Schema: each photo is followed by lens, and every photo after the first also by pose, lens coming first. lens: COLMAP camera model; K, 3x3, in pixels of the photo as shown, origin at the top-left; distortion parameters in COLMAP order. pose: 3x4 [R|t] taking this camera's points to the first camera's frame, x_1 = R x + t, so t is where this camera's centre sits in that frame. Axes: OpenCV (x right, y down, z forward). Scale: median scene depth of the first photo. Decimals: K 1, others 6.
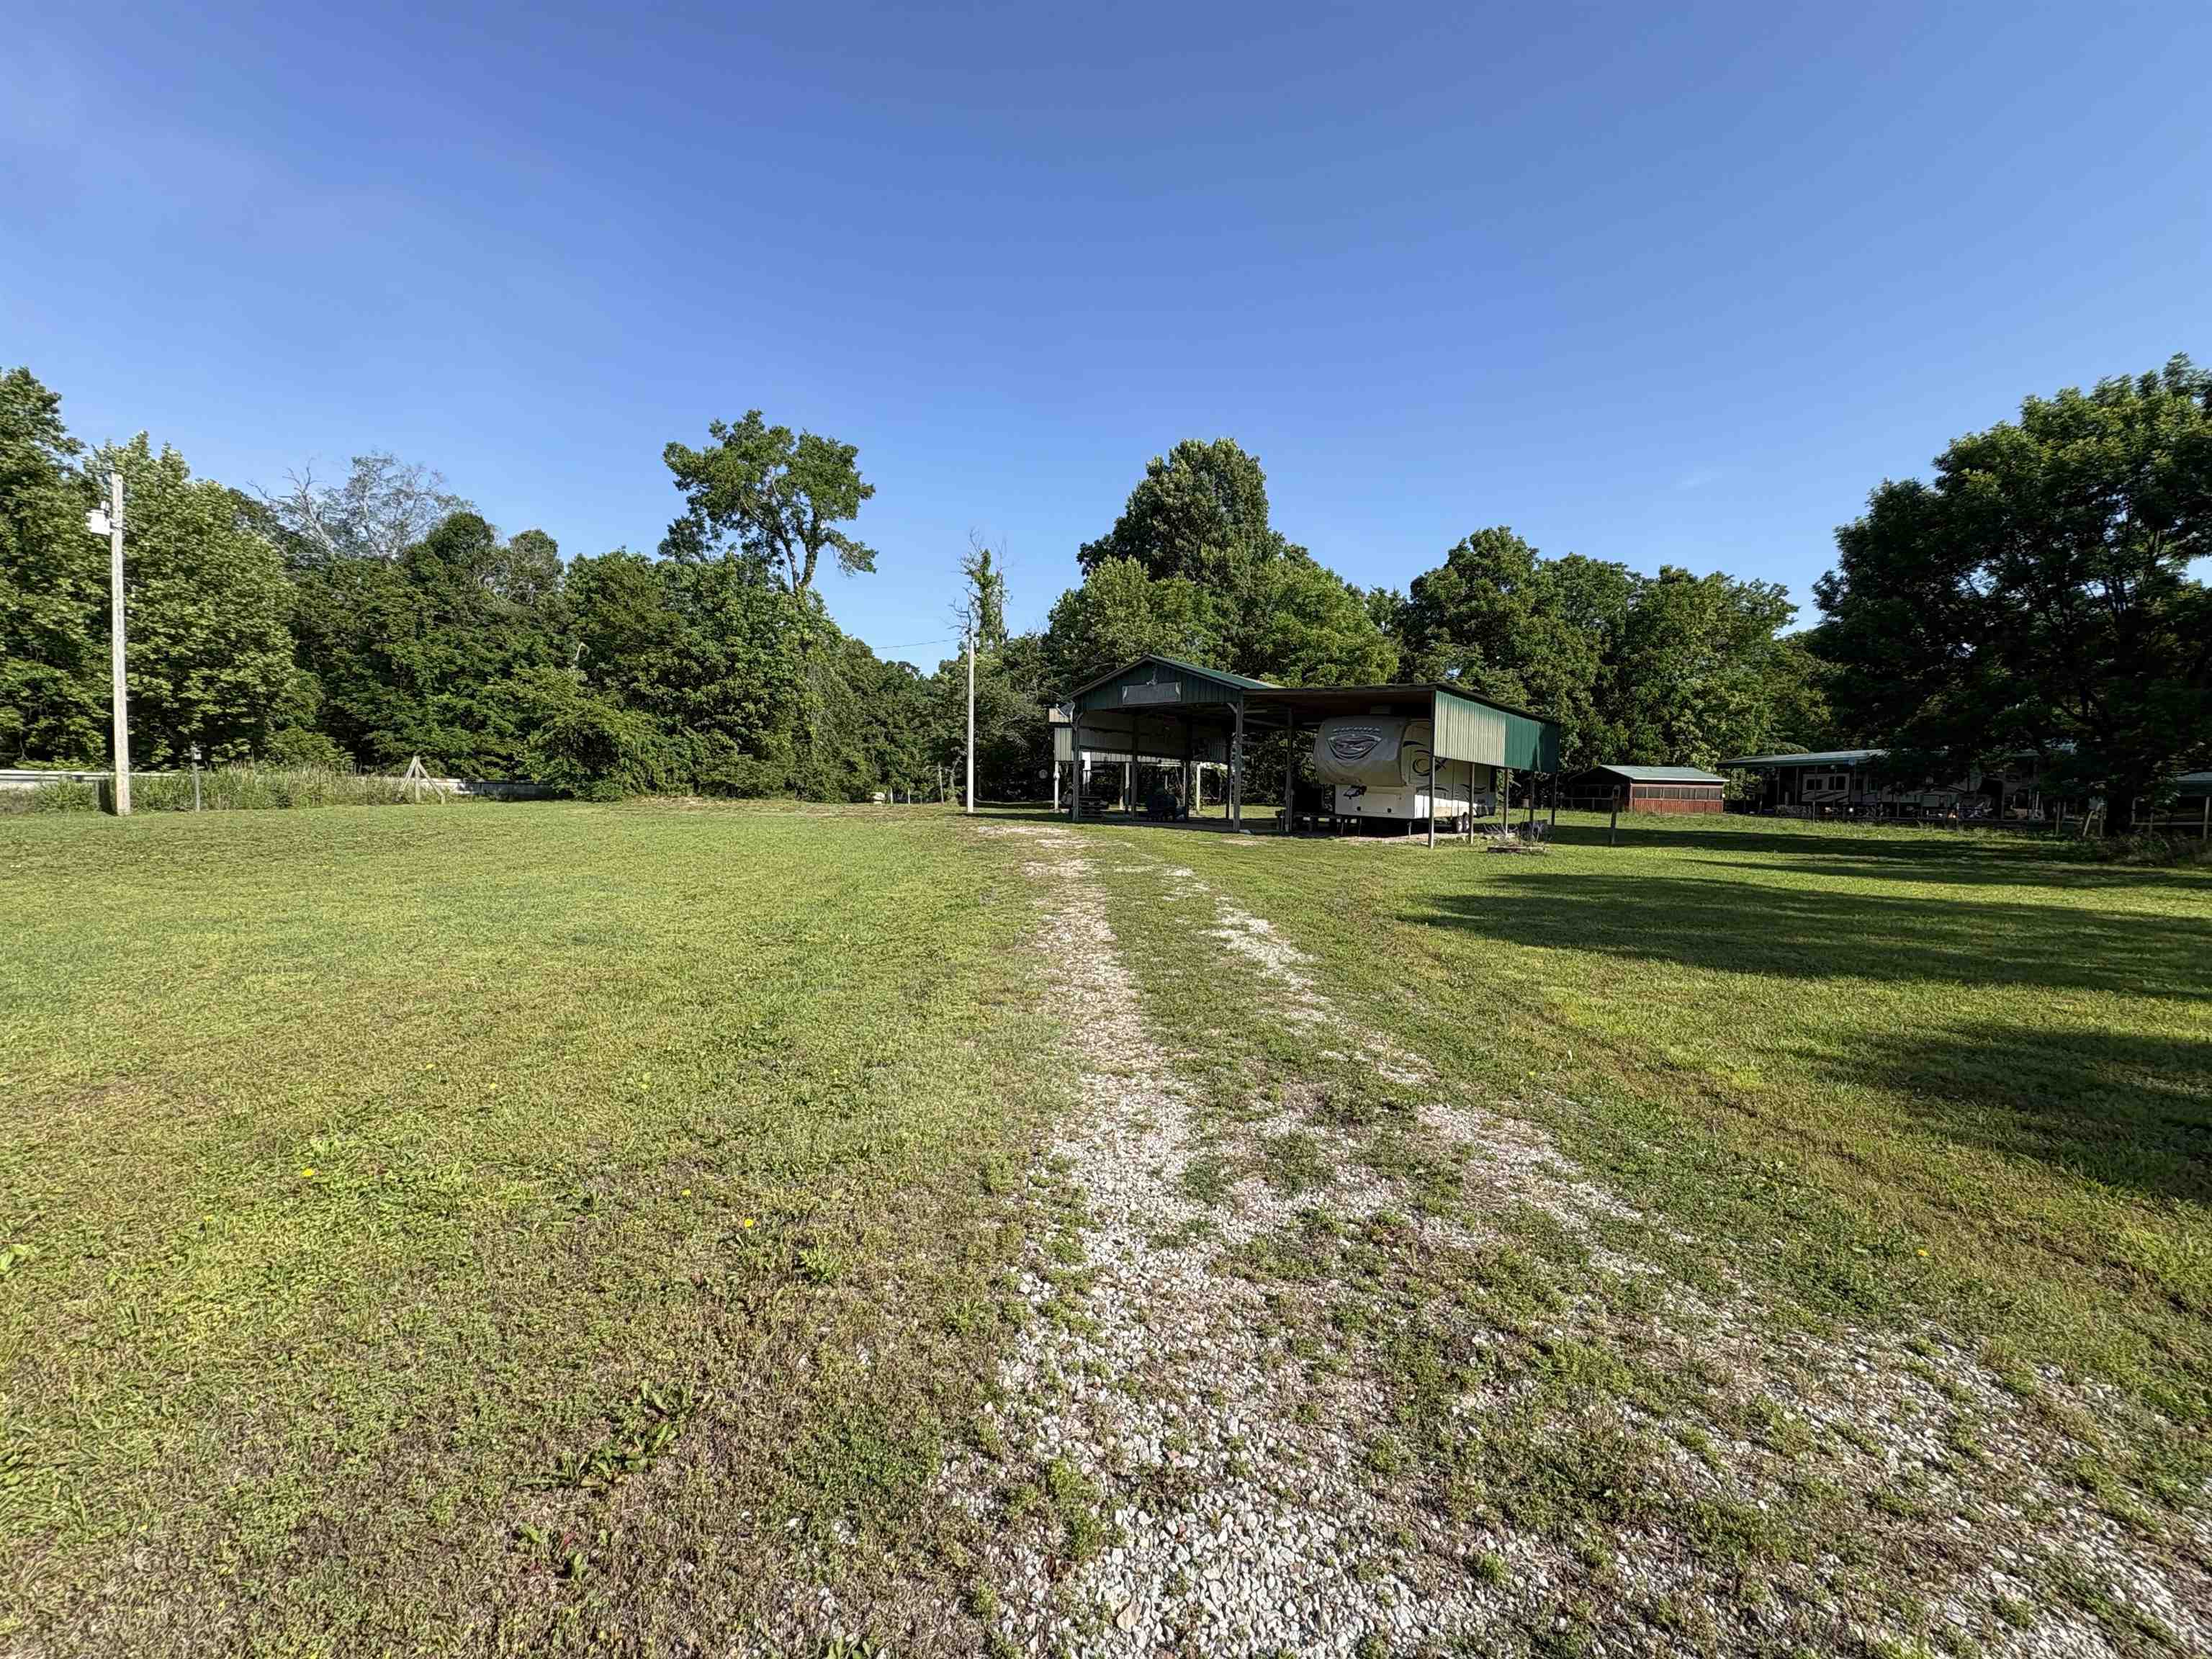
lens RADIAL K [[853.7, 0, 1106.0], [0, 853.7, 829.5], [0, 0, 1]] dist [-0.001138, 0.000028]
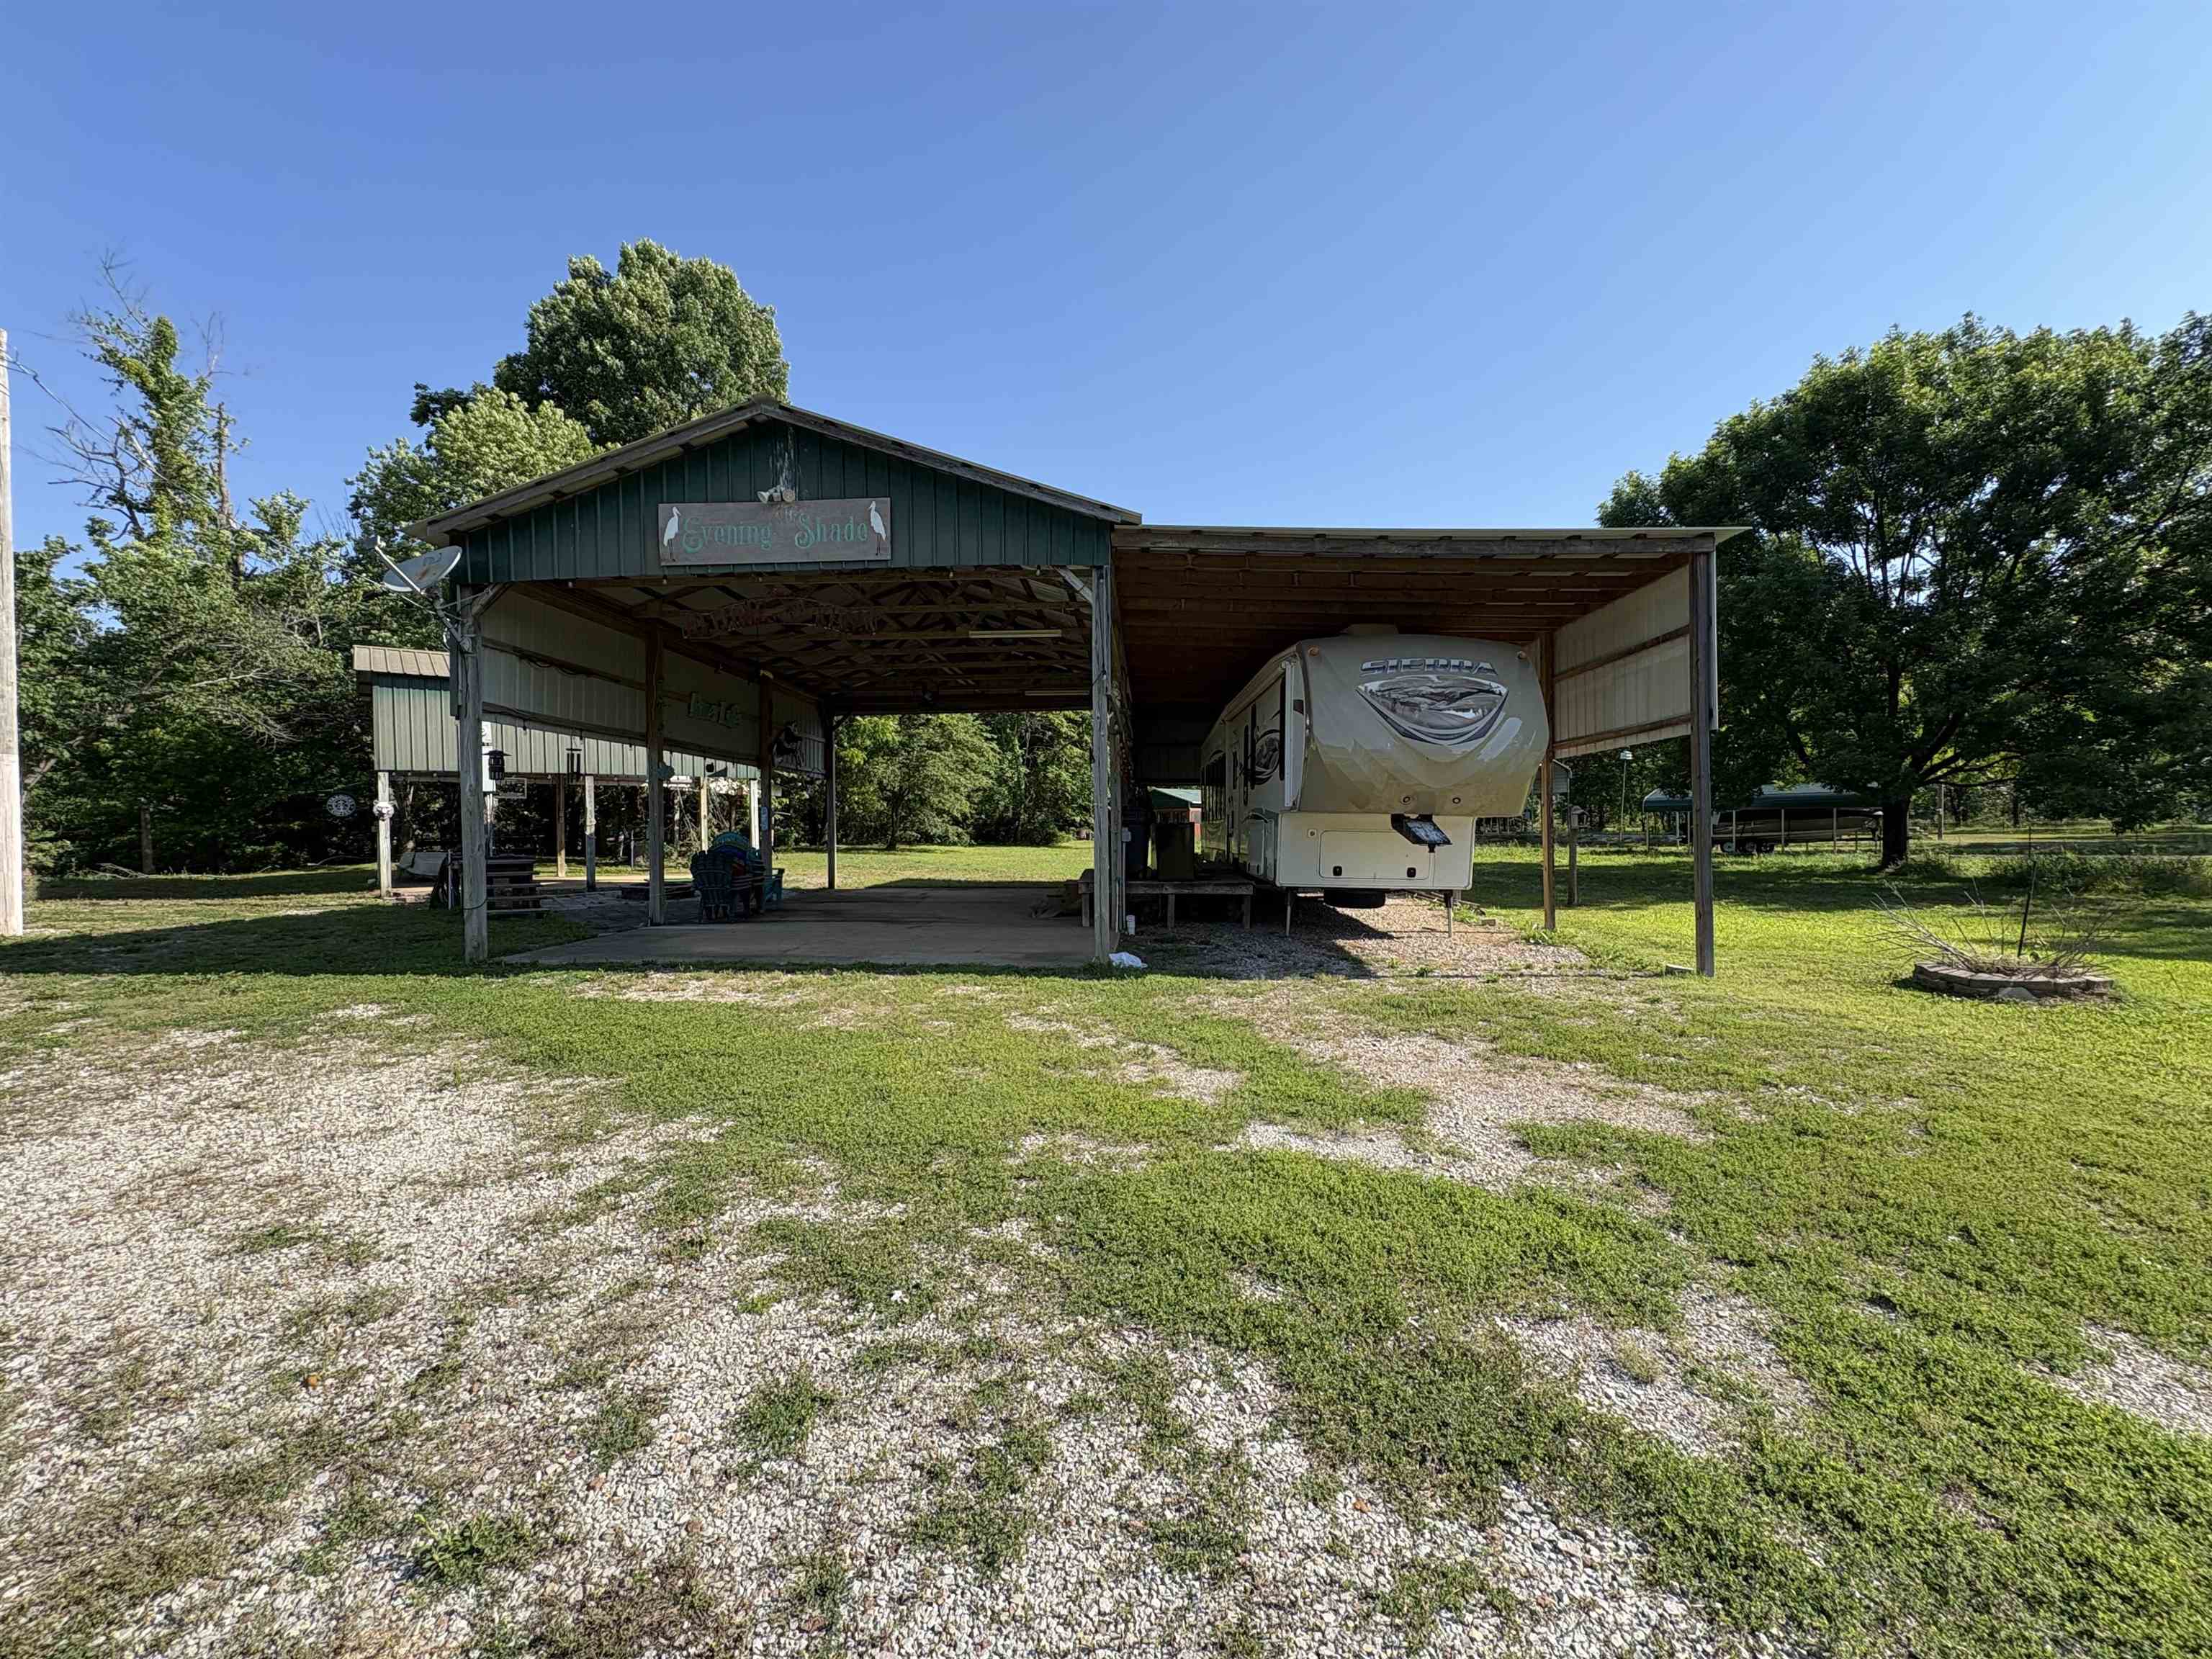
lens RADIAL K [[853.7, 0, 1106.0], [0, 853.7, 829.5], [0, 0, 1]] dist [-0.001138, 0.000028]
pose [[0.797597, -0.031894, 0.602347, -0.022901], [0.053814, 0.998382, -0.018394, -0.021116], [-0.600786, 0.047086, 0.798022, 0.374376]]
